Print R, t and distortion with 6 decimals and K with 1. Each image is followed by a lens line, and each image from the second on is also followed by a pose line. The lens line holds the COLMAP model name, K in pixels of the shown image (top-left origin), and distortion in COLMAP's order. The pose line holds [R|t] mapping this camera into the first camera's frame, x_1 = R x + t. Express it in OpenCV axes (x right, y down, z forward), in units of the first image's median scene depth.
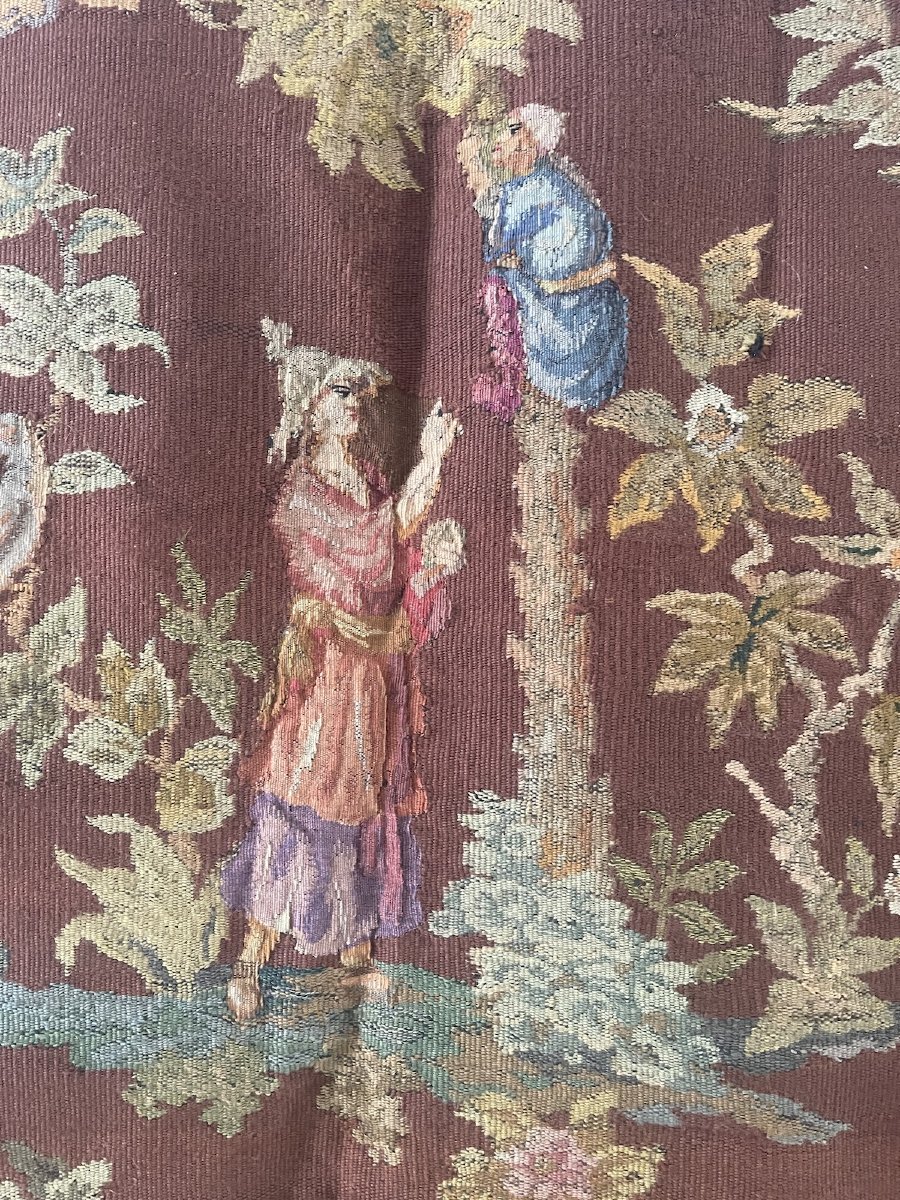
lens RADIAL K [[911.9, 0, 444.8], [0, 911.9, 611.9], [0, 0, 1]] dist [0.065503, -0.091257]
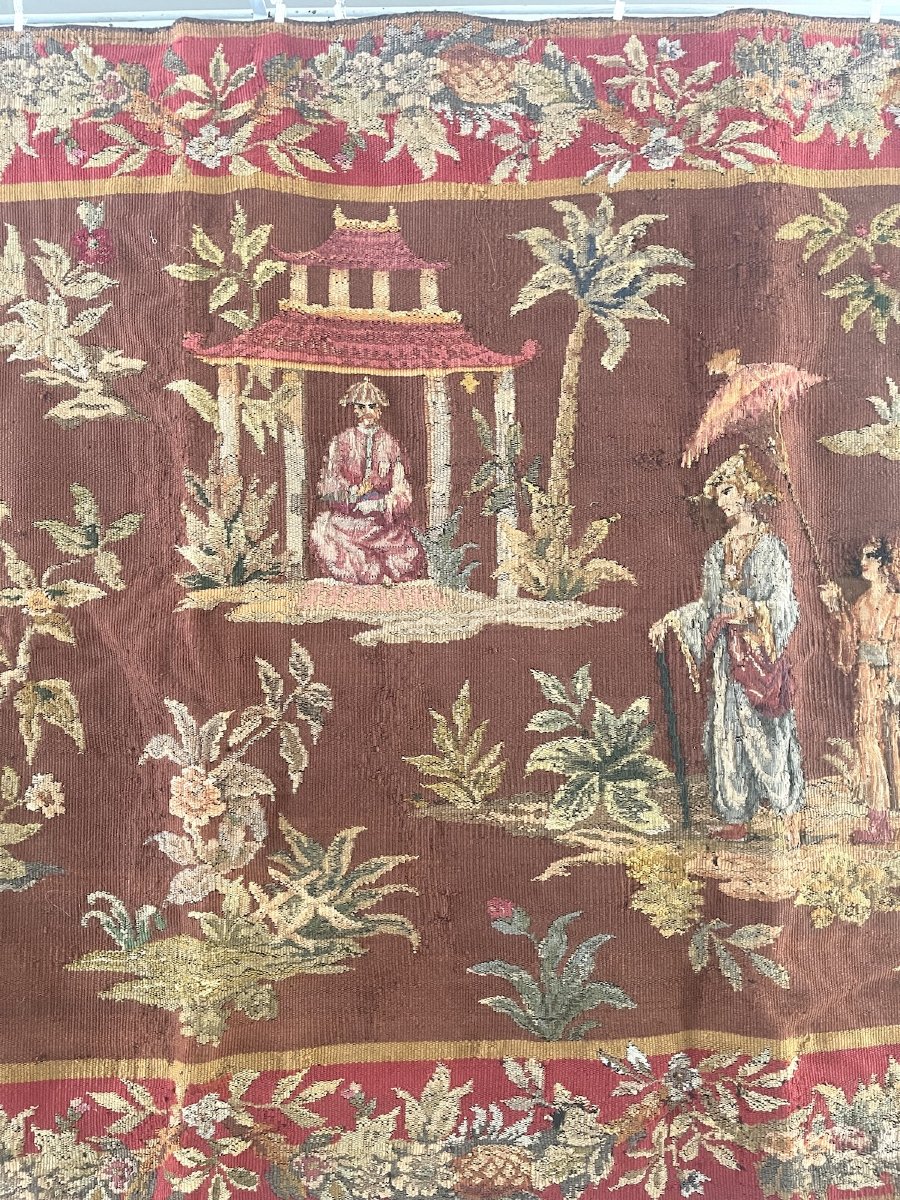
lens RADIAL K [[911.9, 0, 451.4], [0, 911.9, 603.0], [0, 0, 1]] dist [0.065503, -0.091257]
pose [[0.999181, -0.025070, 0.031766, 1.213566], [0.025640, 0.999515, -0.017665, -0.005210], [-0.031308, 0.018465, 0.999339, -0.730581]]
